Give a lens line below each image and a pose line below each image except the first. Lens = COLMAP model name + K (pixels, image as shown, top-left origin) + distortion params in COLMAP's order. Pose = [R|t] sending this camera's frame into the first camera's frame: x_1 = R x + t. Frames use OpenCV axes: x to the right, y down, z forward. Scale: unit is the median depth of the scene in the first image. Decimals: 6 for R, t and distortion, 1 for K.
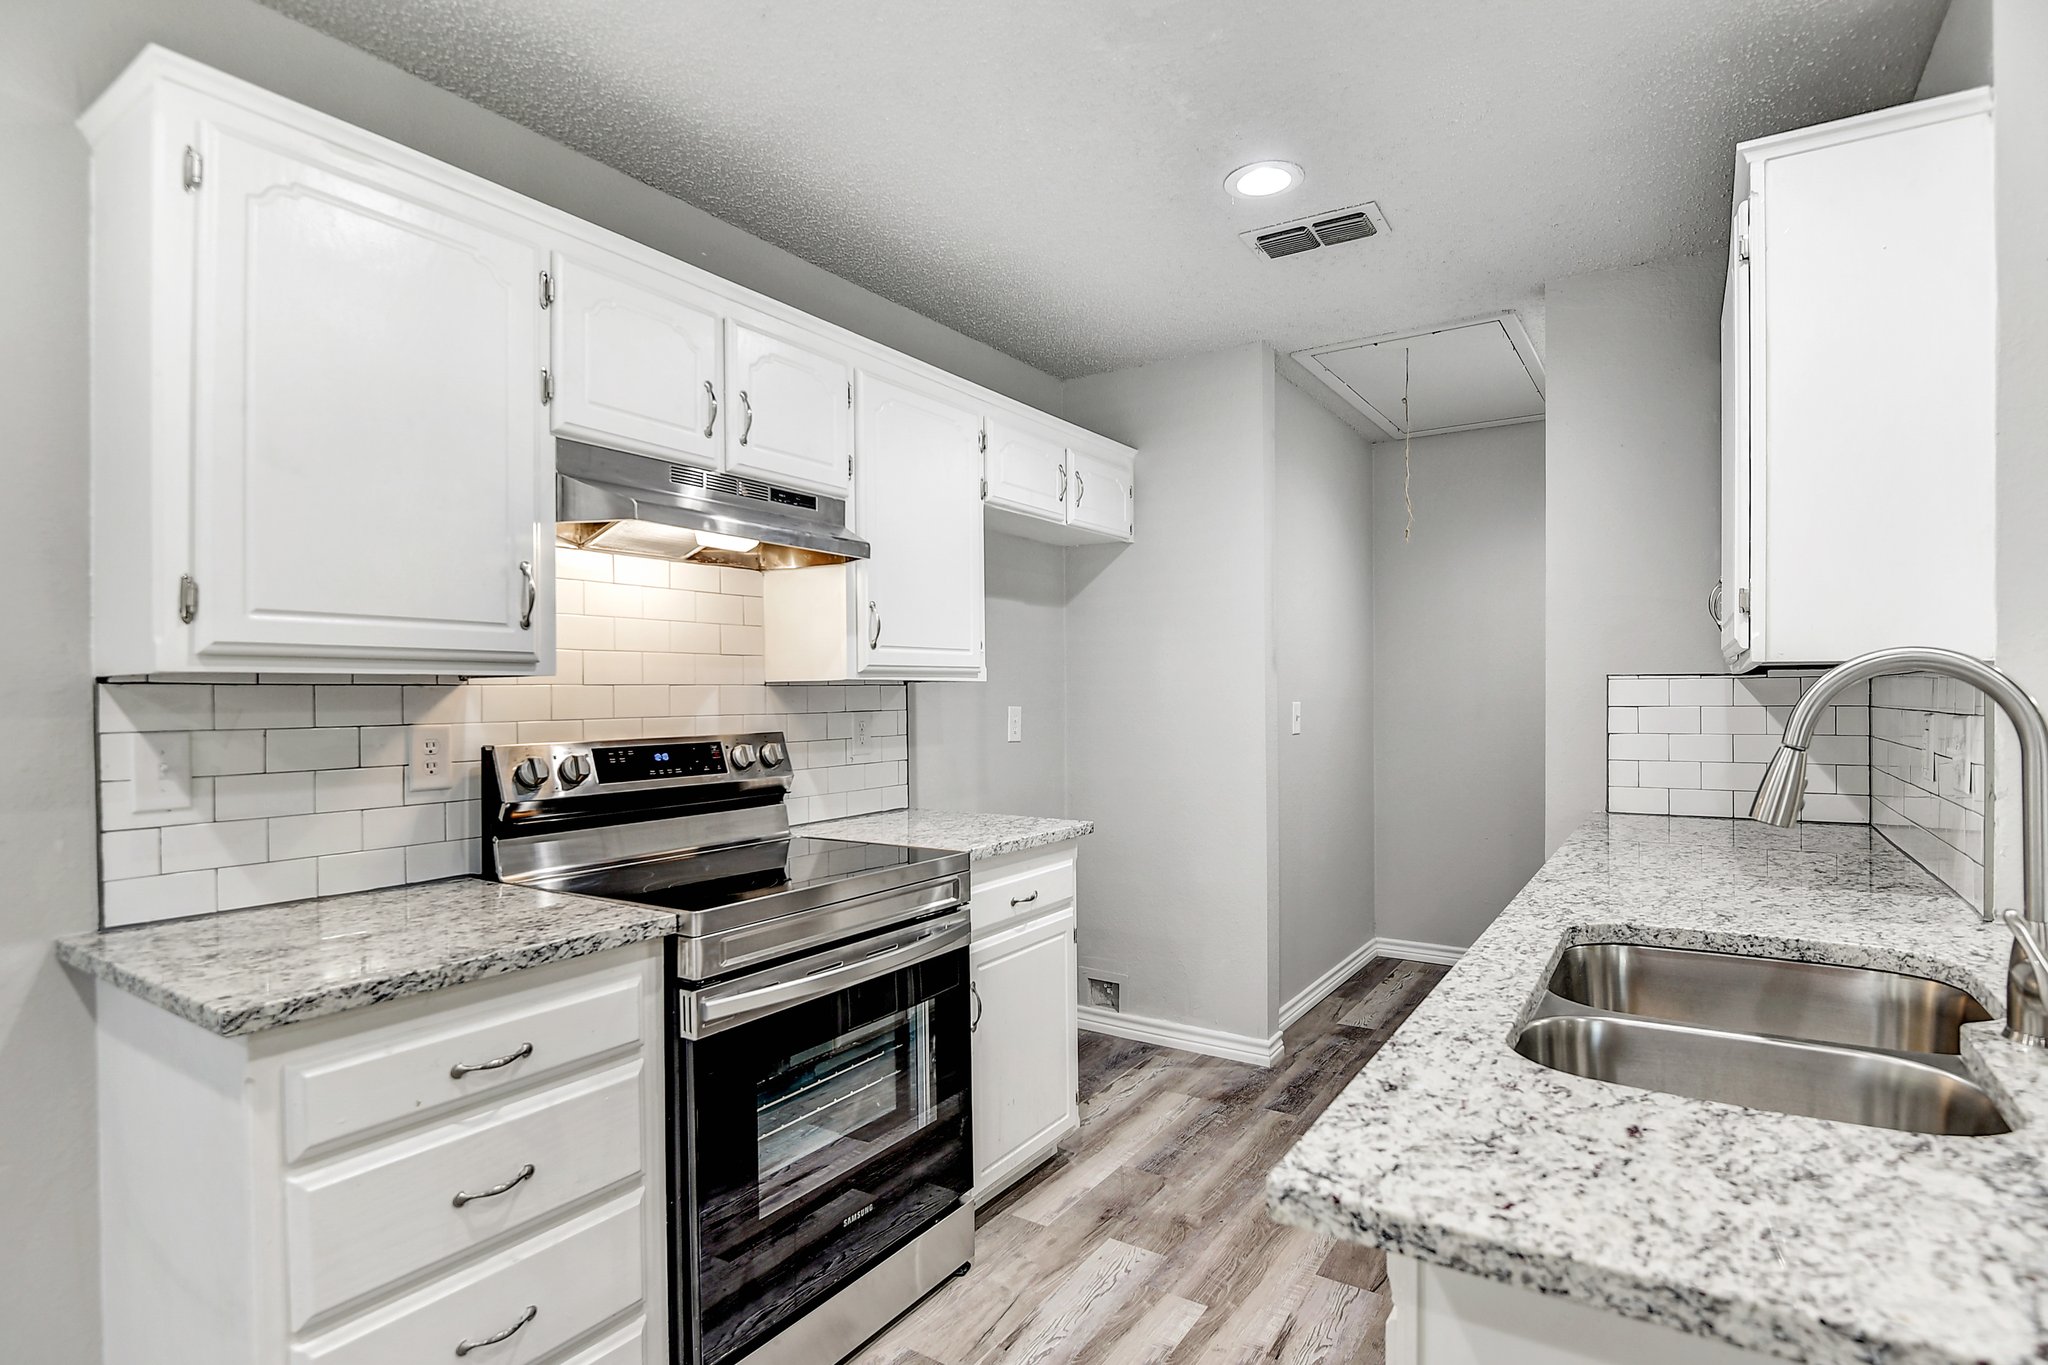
lens RADIAL K [[1018.1, 0, 1024.0], [0, 1018.1, 682.5], [0, 0, 1]] dist [-0.045394, -0.000181]
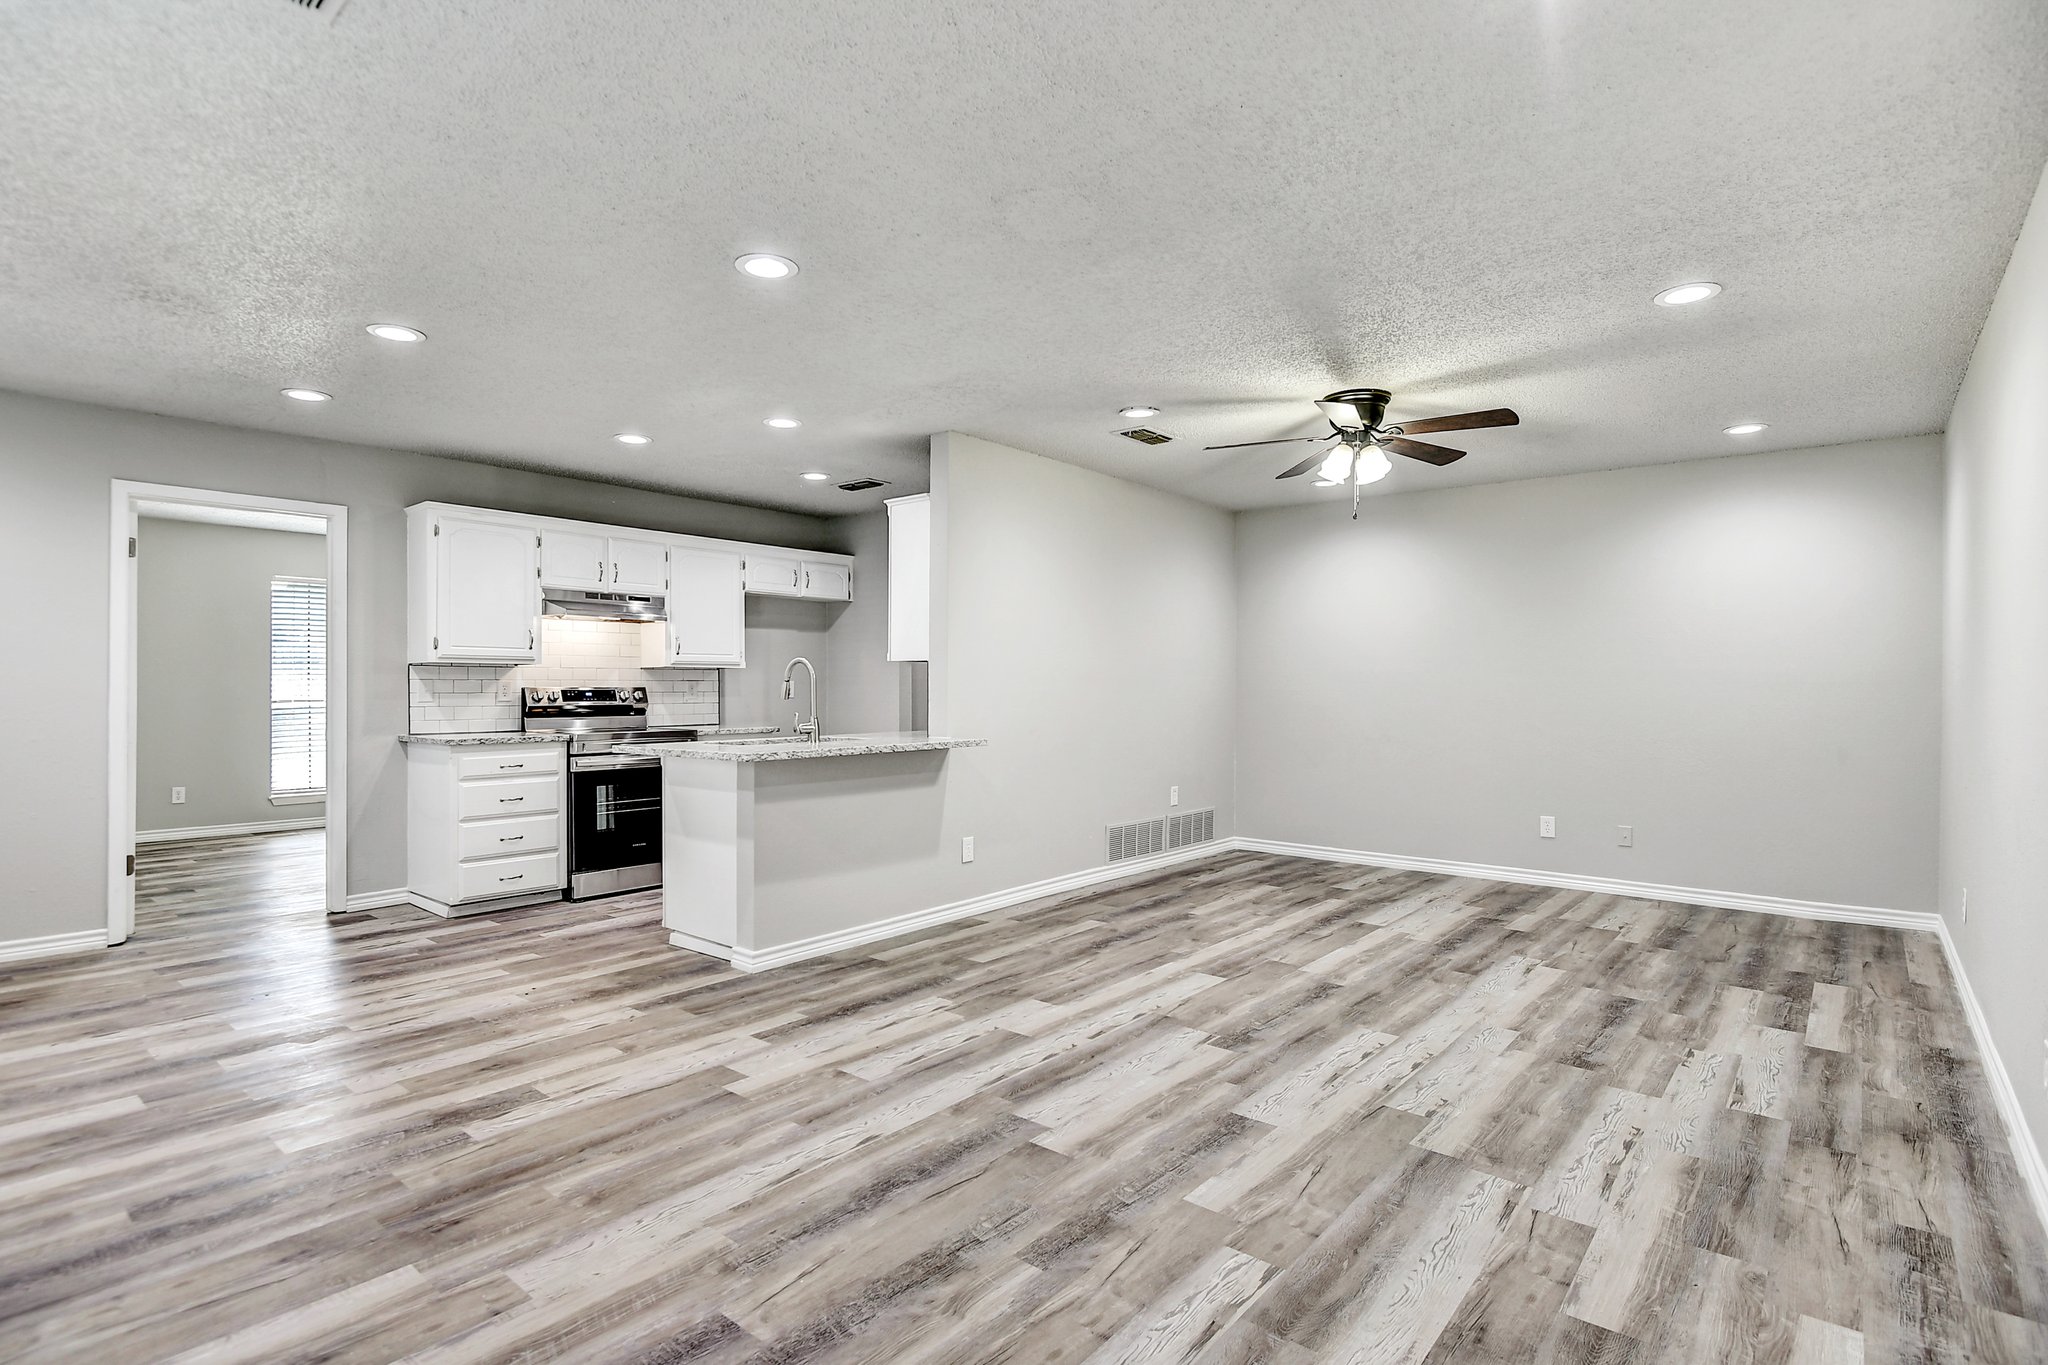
lens RADIAL K [[999.8, 0, 1024.0], [0, 999.8, 682.5], [0, 0, 1]] dist [-0.001118, -0.000105]
pose [[0.993269, 0.006922, -0.115619, 1.253172], [-0.006298, 0.999964, 0.005760, 0.020464], [0.115655, -0.004993, 0.993277, -1.735689]]
